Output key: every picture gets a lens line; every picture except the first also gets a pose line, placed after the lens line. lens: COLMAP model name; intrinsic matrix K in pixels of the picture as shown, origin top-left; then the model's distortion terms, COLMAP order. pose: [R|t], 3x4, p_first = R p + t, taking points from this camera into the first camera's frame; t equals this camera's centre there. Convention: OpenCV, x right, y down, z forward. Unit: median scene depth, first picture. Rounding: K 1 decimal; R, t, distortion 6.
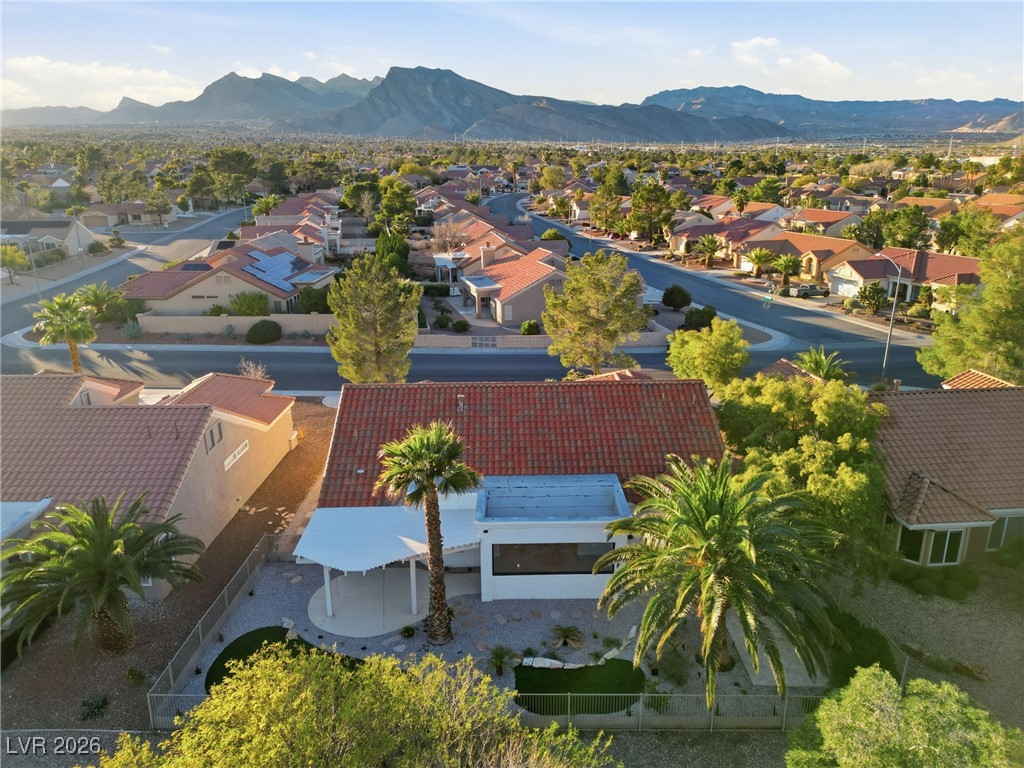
lens RADIAL K [[718.1, 0, 509.5], [0, 718.1, 383.4], [0, 0, 1]] dist [0.066197, -0.057592]
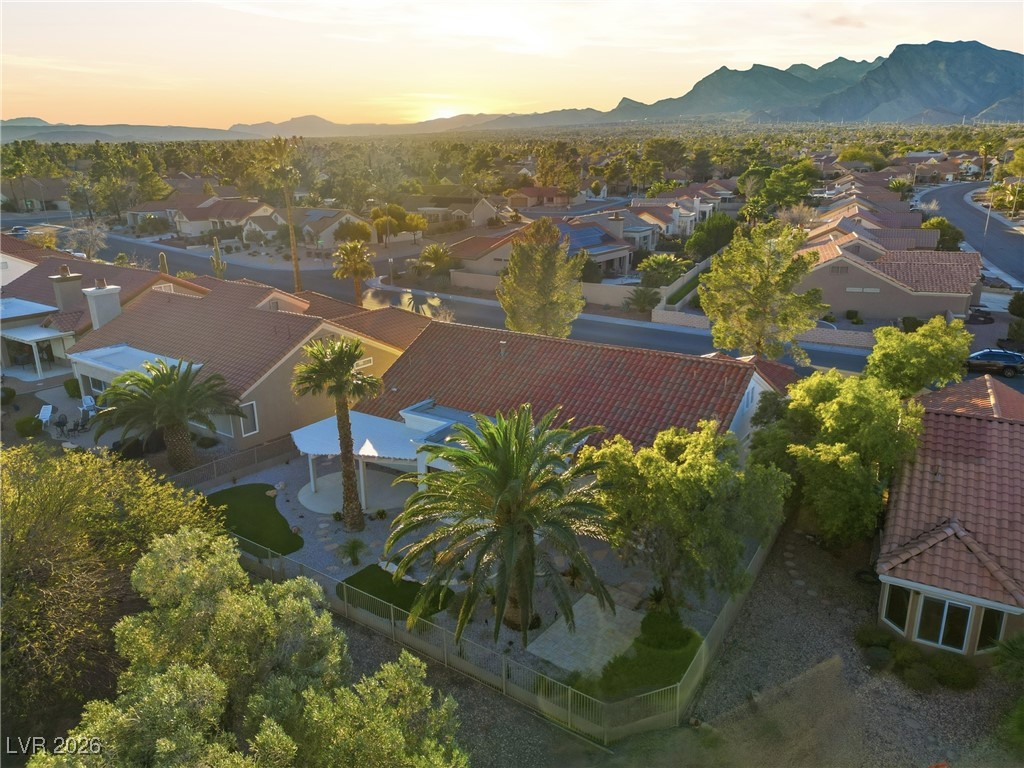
lens RADIAL K [[718.1, 0, 509.5], [0, 718.1, 383.4], [0, 0, 1]] dist [0.066197, -0.057592]
pose [[0.821186, 0.165055, -0.546270, 0.115514], [-0.159738, 0.985476, 0.057634, 0.003105], [0.547849, 0.039932, 0.835624, 0.027834]]
